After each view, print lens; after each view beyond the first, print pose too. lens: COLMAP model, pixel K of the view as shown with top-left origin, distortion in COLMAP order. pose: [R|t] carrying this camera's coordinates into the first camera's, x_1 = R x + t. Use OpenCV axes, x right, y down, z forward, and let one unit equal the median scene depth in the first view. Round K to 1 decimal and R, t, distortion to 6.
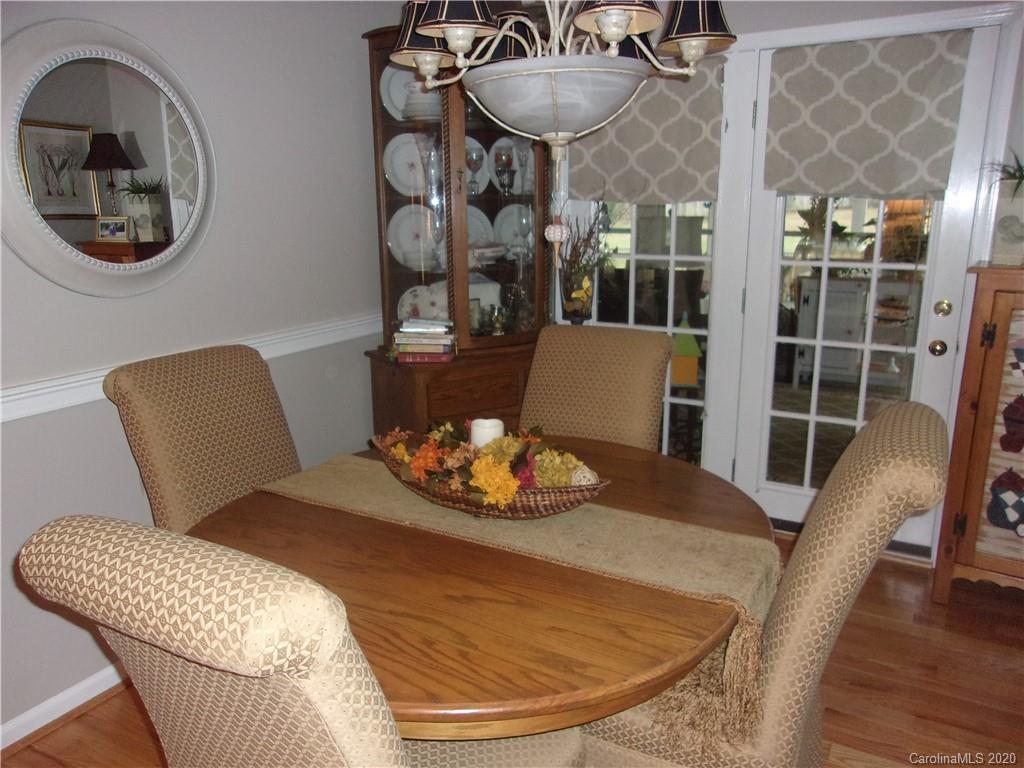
lens RADIAL K [[820.9, 0, 510.1], [0, 820.9, 389.9], [0, 0, 1]] dist [0.004809, 0.060753]
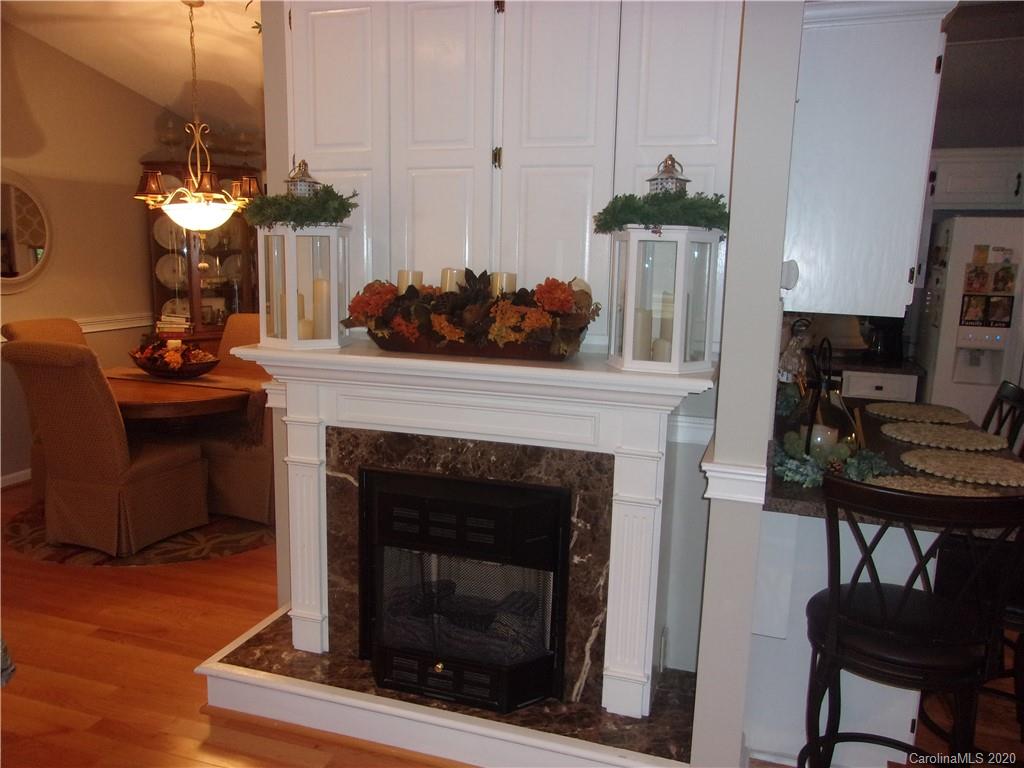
lens RADIAL K [[792.1, 0, 513.8], [0, 792.1, 380.2], [0, 0, 1]] dist [0.004555, 0.002393]
pose [[0.979978, -0.004165, 0.199064, 0.293965], [0.017707, 0.997643, -0.066298, 0.197346], [-0.198319, 0.068495, 0.977741, -0.910241]]
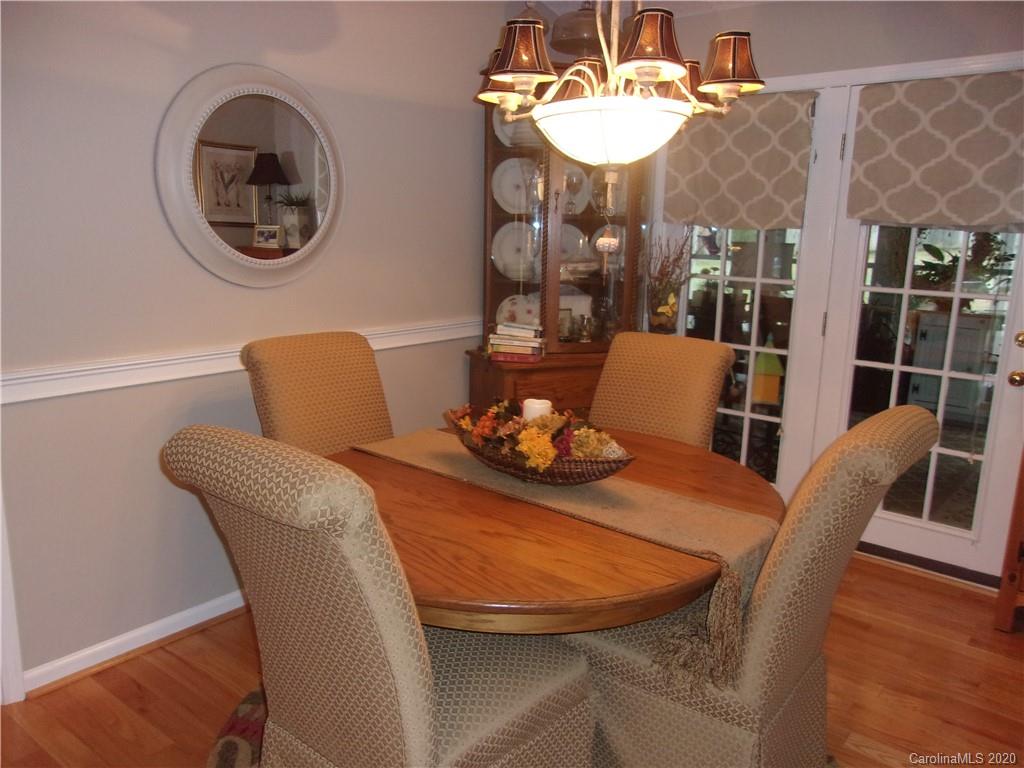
lens RADIAL K [[820.9, 0, 510.1], [0, 820.9, 389.9], [0, 0, 1]] dist [0.004809, 0.060753]
pose [[0.985206, 0.065914, -0.158189, 0.068786], [-0.070506, 0.997232, -0.023591, 0.031251], [0.156196, 0.034395, 0.987127, -0.099764]]
